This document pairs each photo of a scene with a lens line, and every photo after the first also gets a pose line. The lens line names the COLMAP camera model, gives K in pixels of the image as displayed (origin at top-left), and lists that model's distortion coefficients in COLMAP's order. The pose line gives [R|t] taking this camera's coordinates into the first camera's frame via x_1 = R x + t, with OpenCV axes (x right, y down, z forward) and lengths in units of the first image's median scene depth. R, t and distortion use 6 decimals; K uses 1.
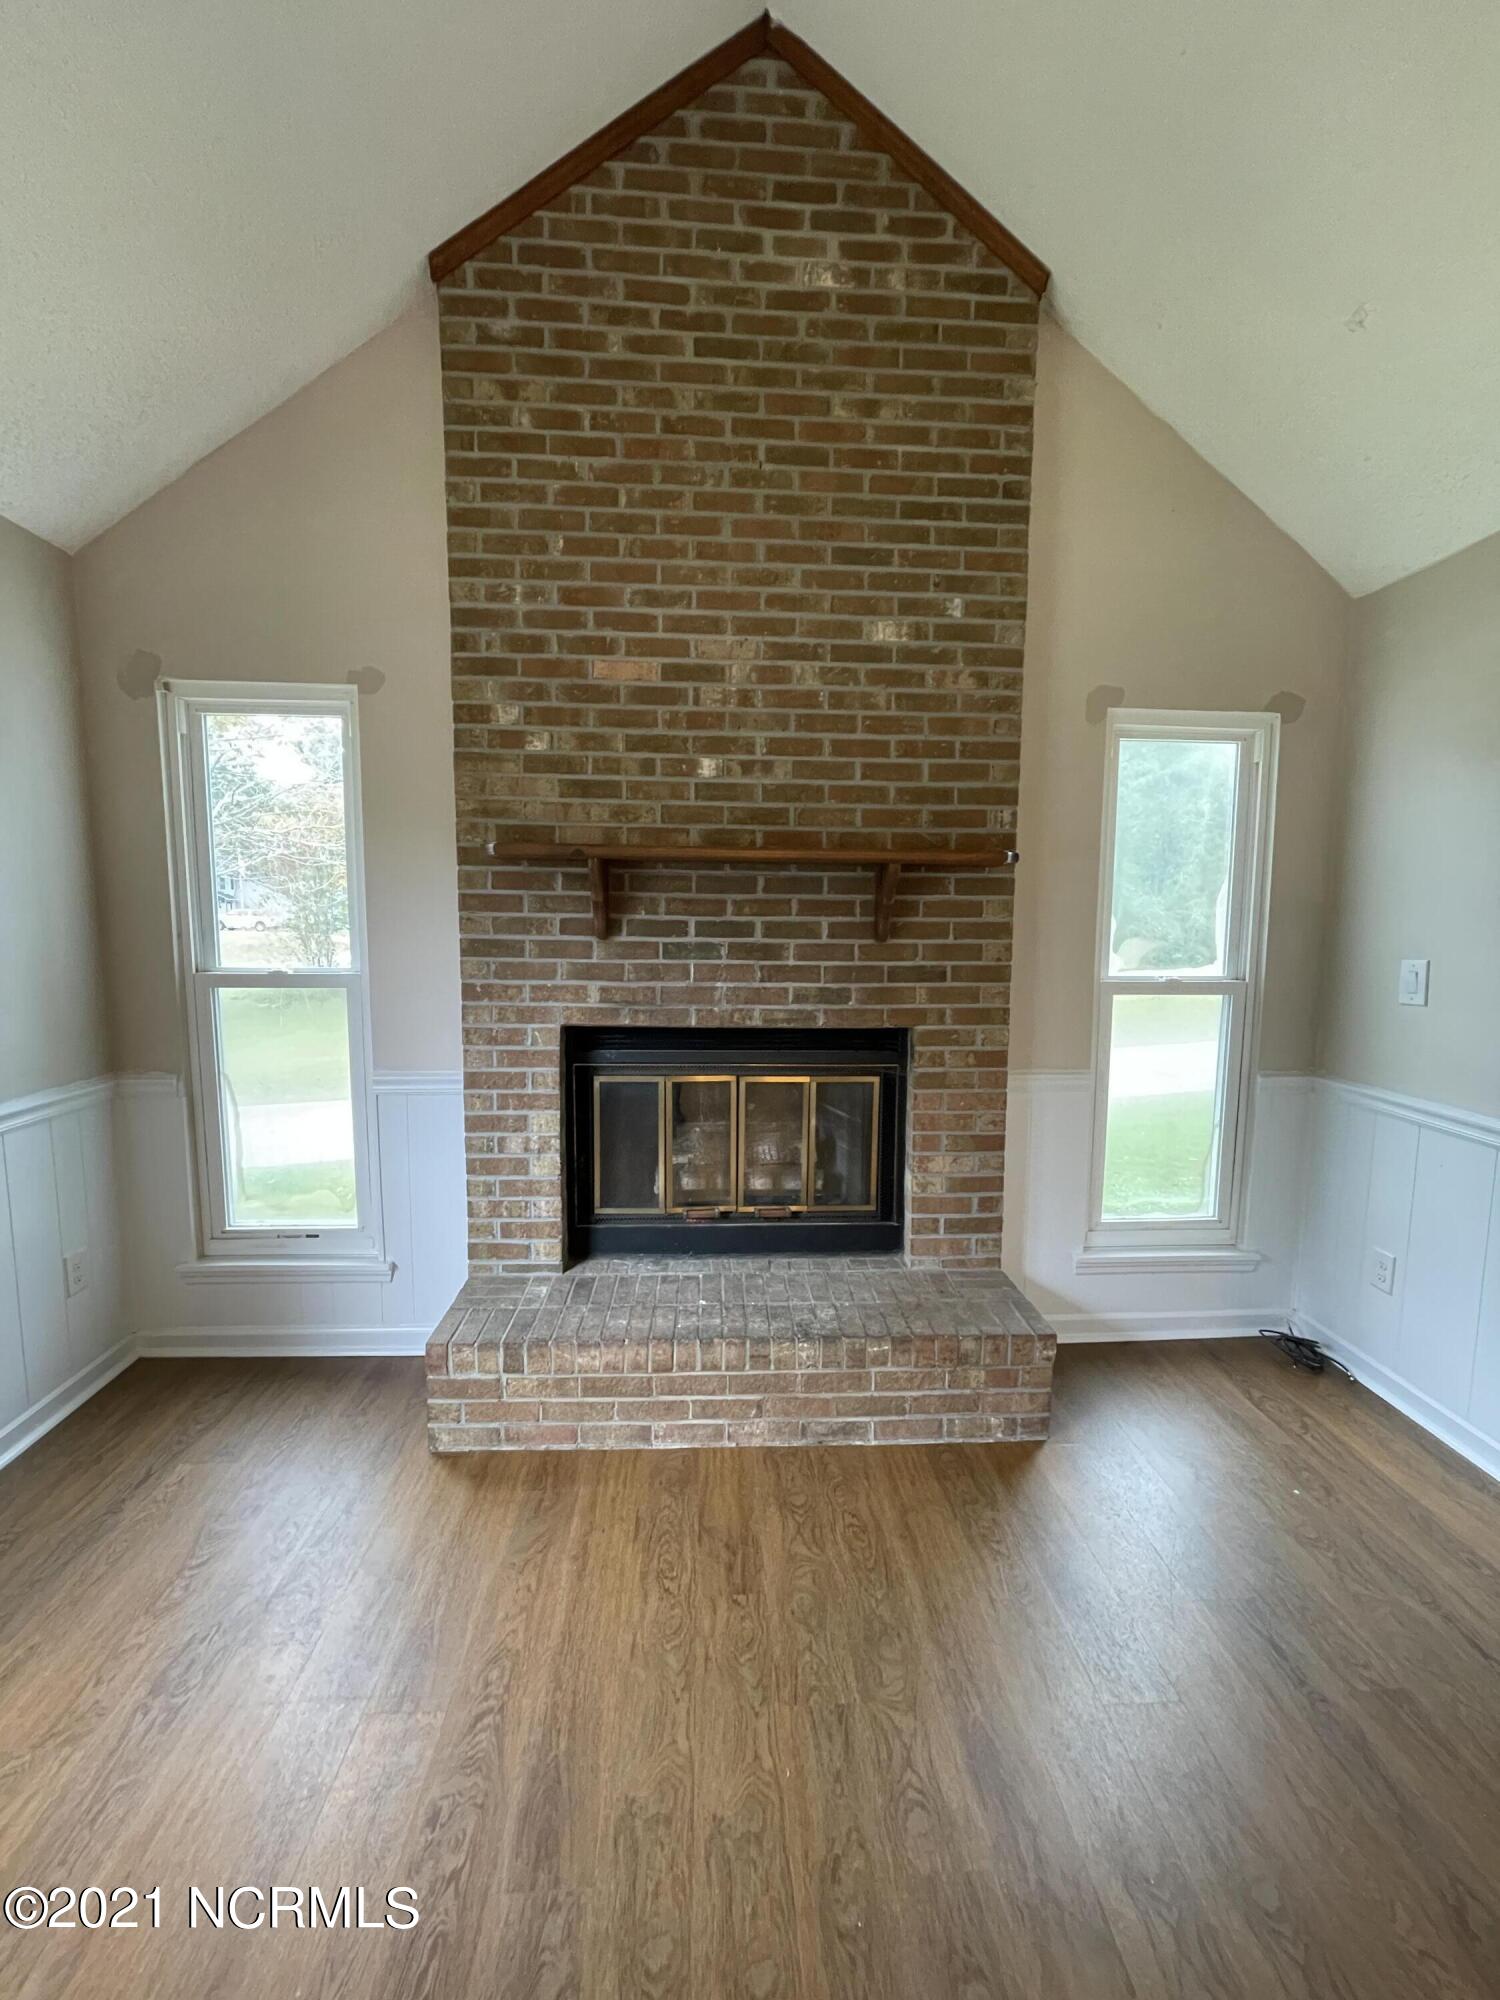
lens RADIAL K [[799.2, 0, 747.5], [0, 799.2, 998.6], [0, 0, 1]] dist [-0.003361, 0.000817]
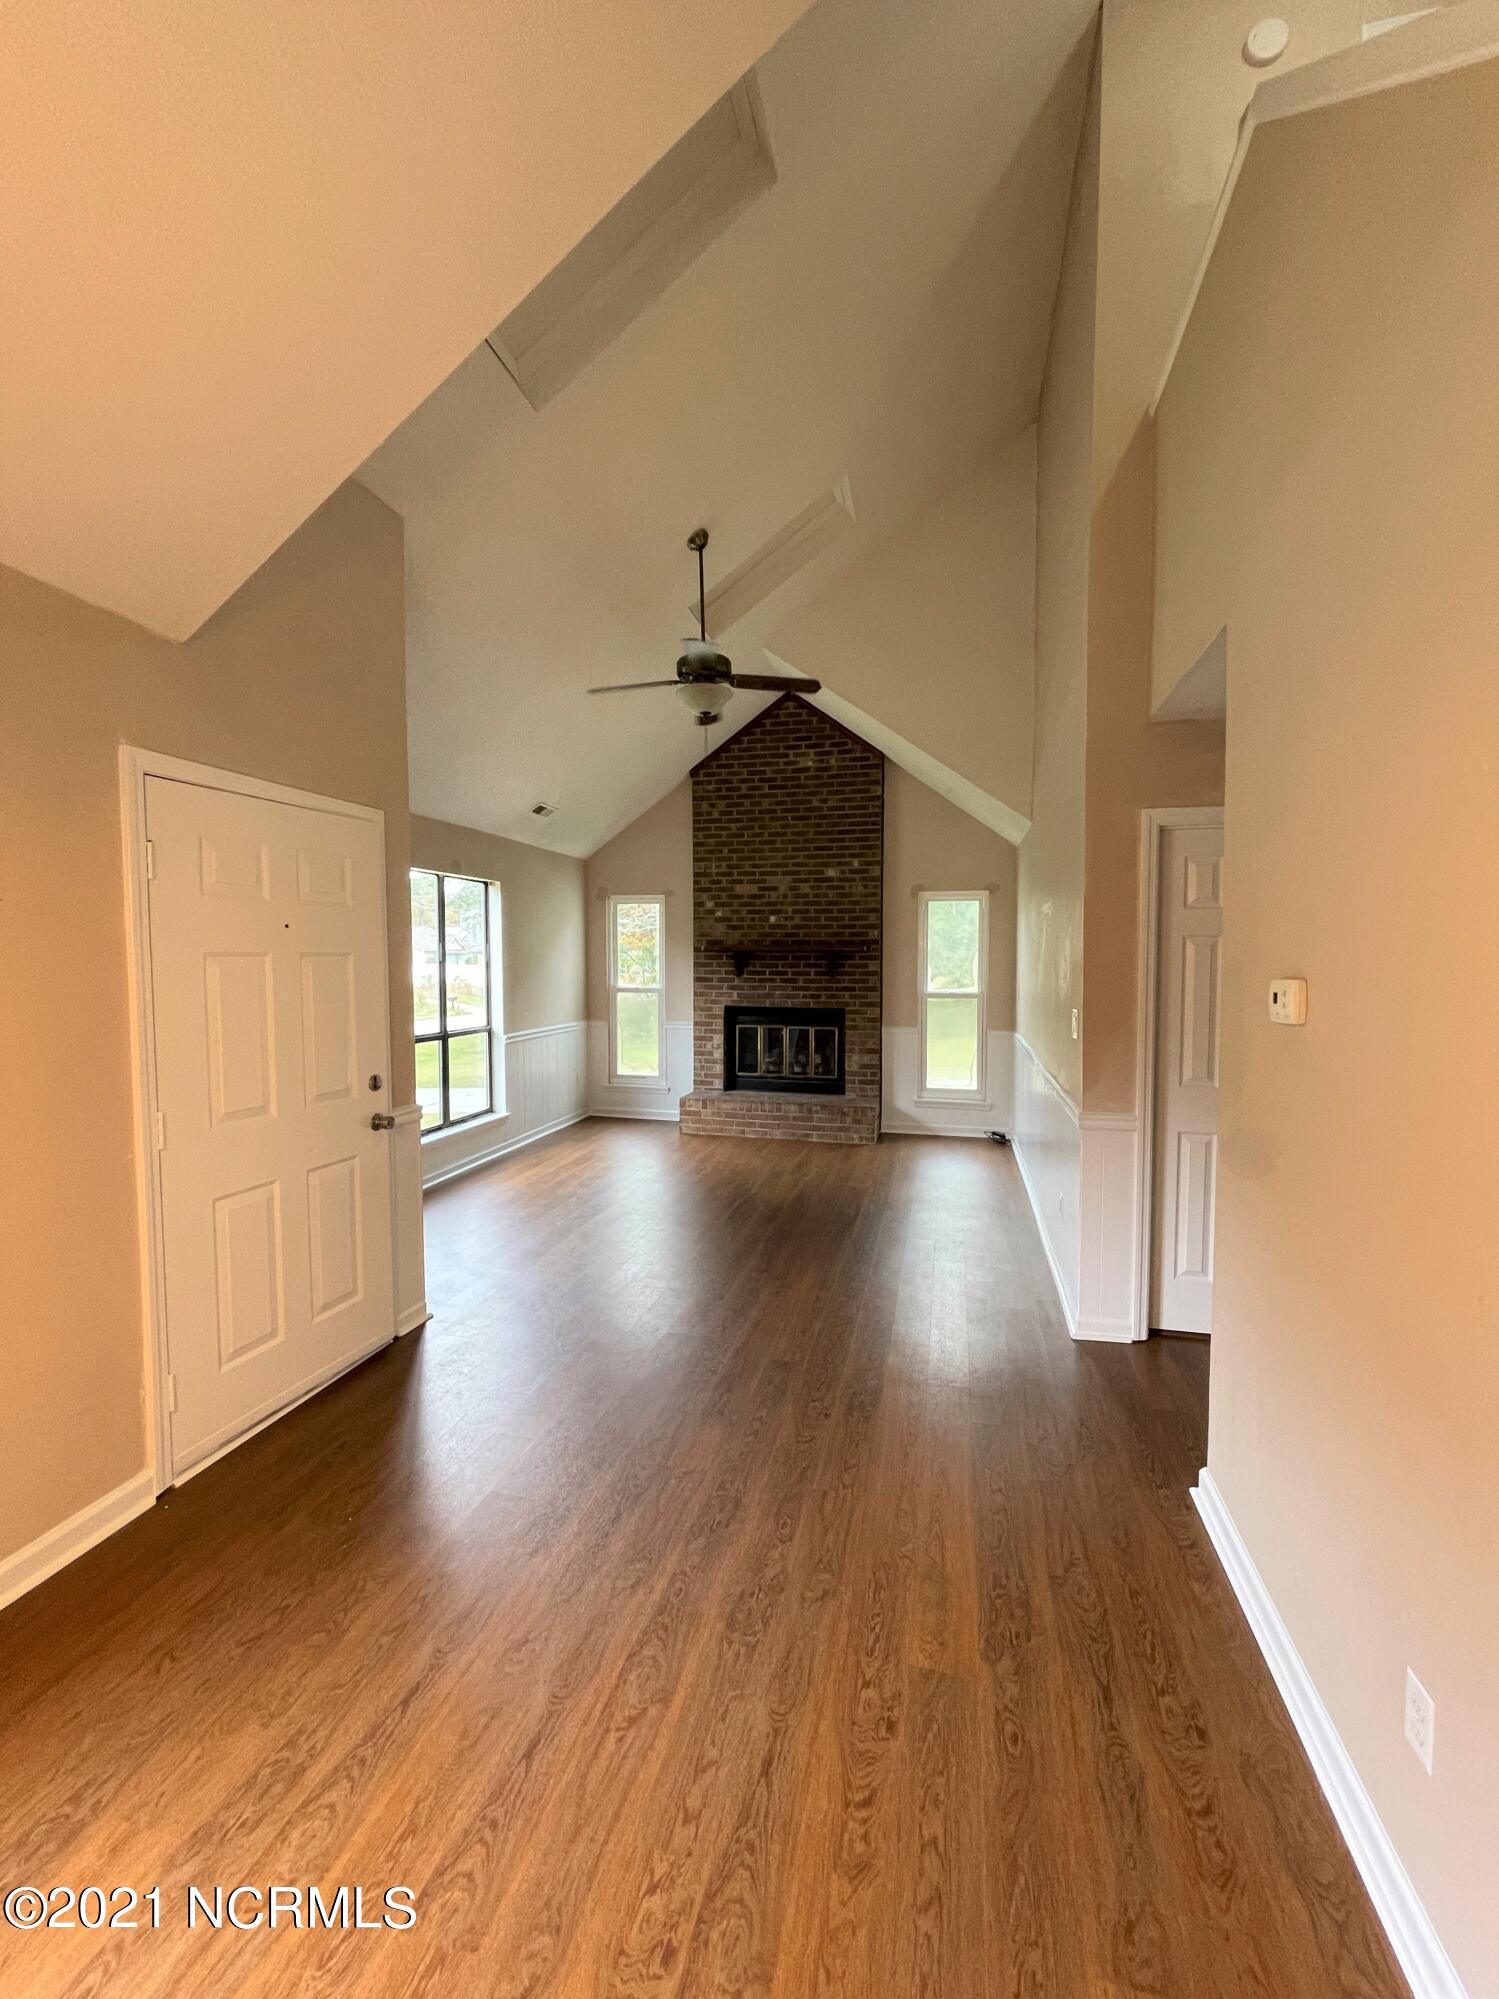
lens RADIAL K [[798.8, 0, 745.2], [0, 798.8, 1002.5], [0, 0, 1]] dist [-0.003361, 0.000817]
pose [[0.955223, 0.008094, -0.295778, 0.750556], [-0.023808, 0.998487, -0.049564, 0.174592], [0.294929, 0.054387, 0.953970, -1.894146]]
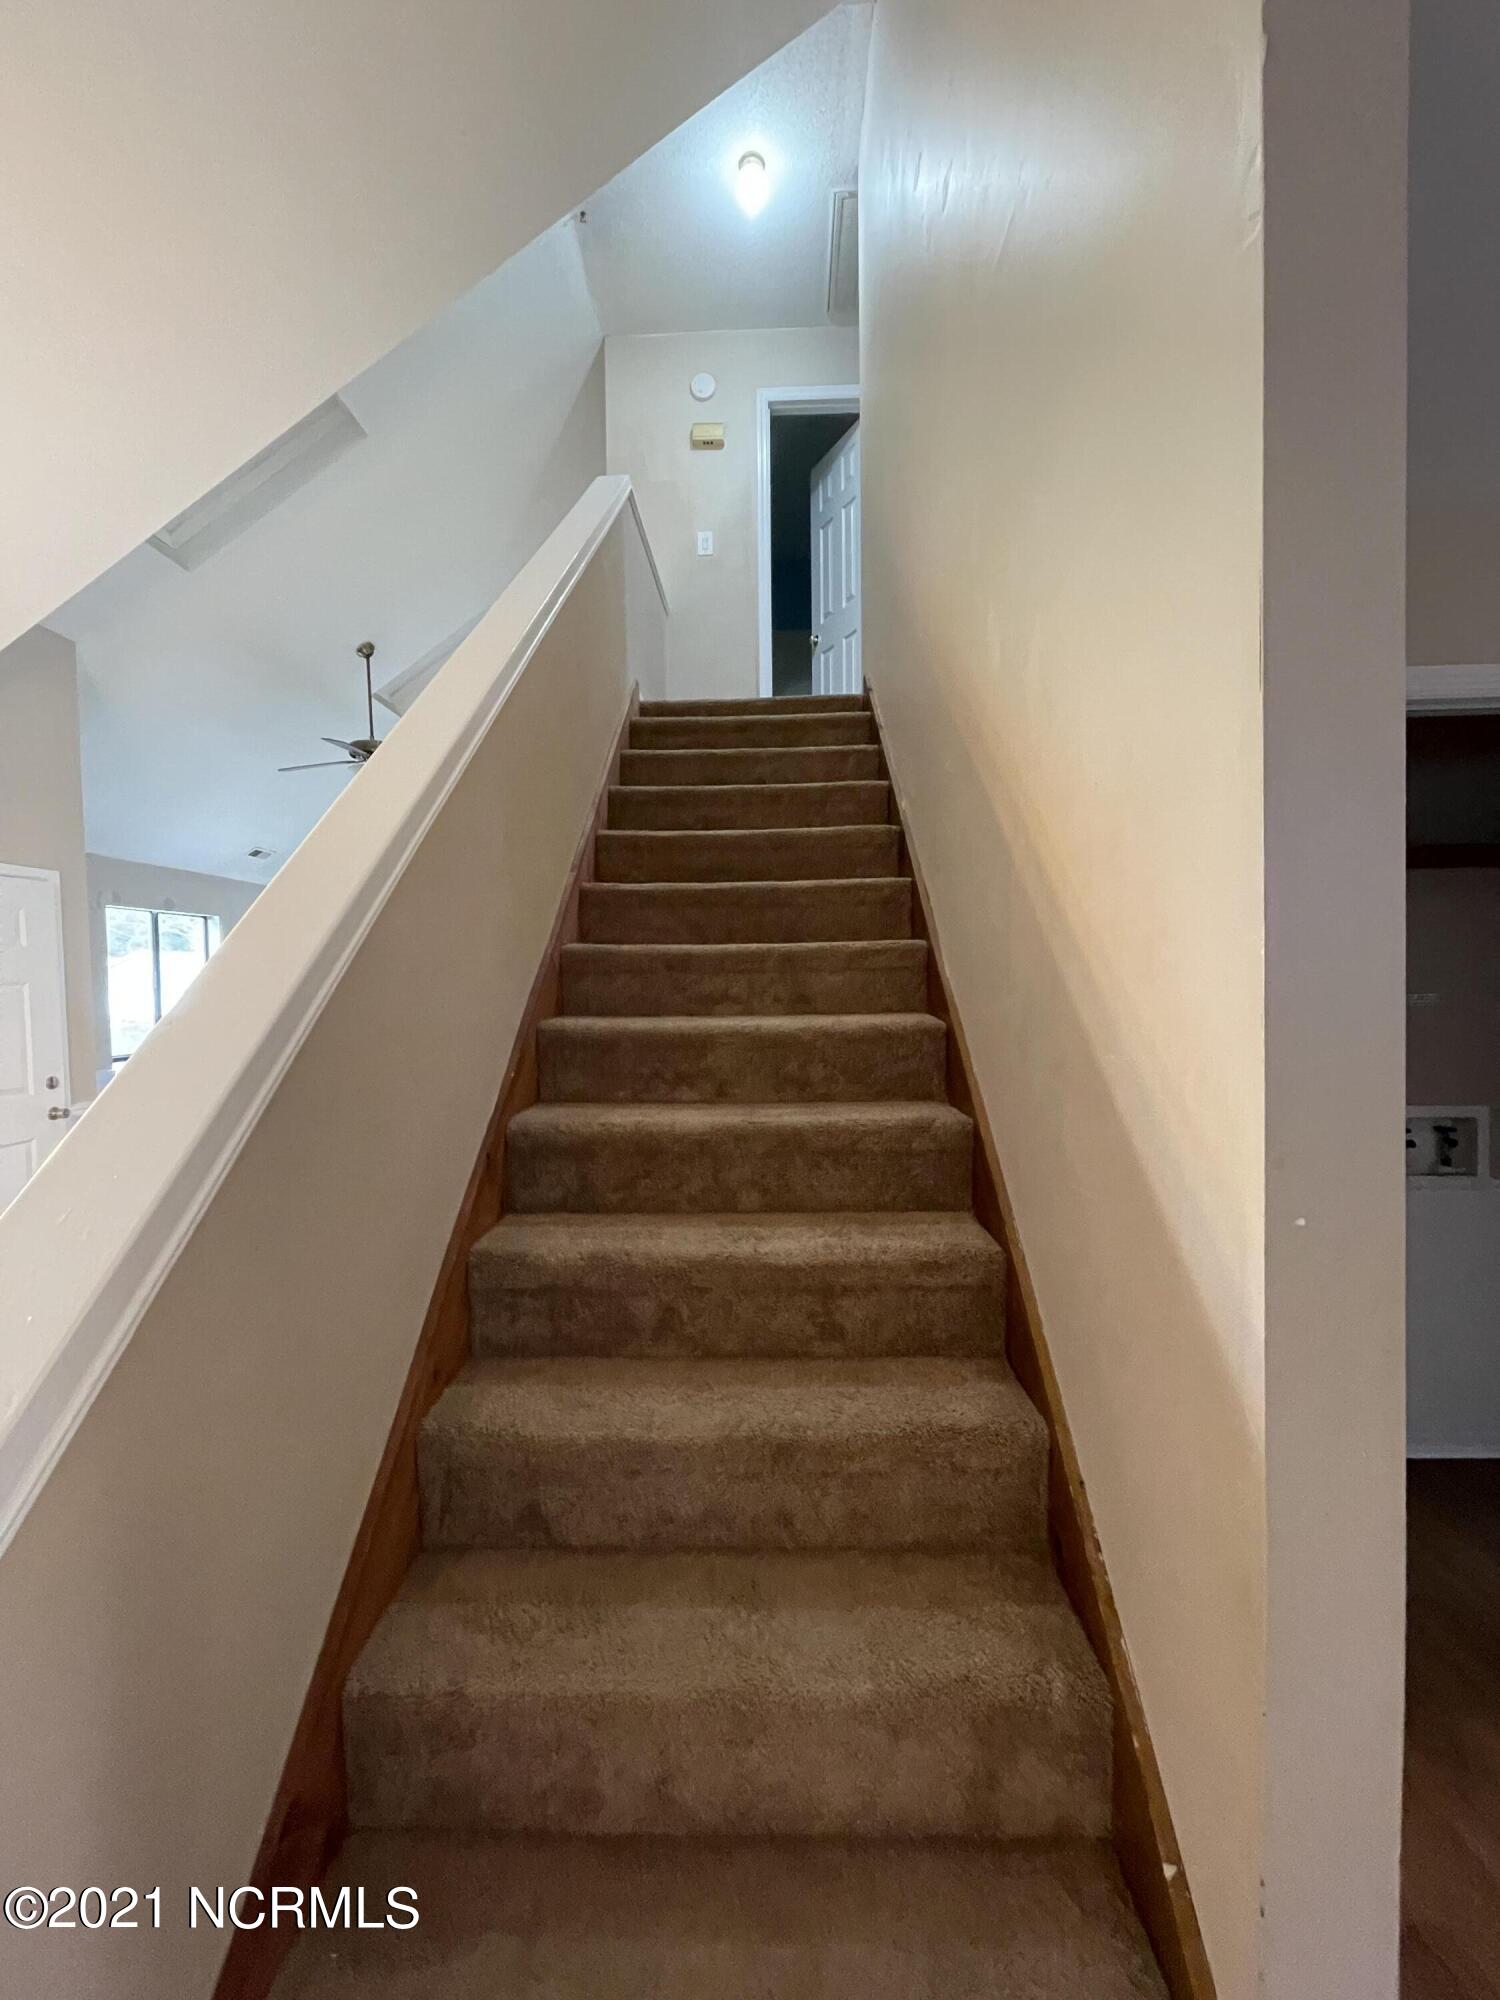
lens RADIAL K [[799.2, 0, 754.9], [0, 799.2, 999.0], [0, 0, 1]] dist [-0.003361, 0.000817]
pose [[0.995376, -0.027017, -0.092173, 1.703601], [0.019873, 0.996790, -0.077560, 0.266619], [0.093972, 0.075370, 0.992718, -2.559098]]
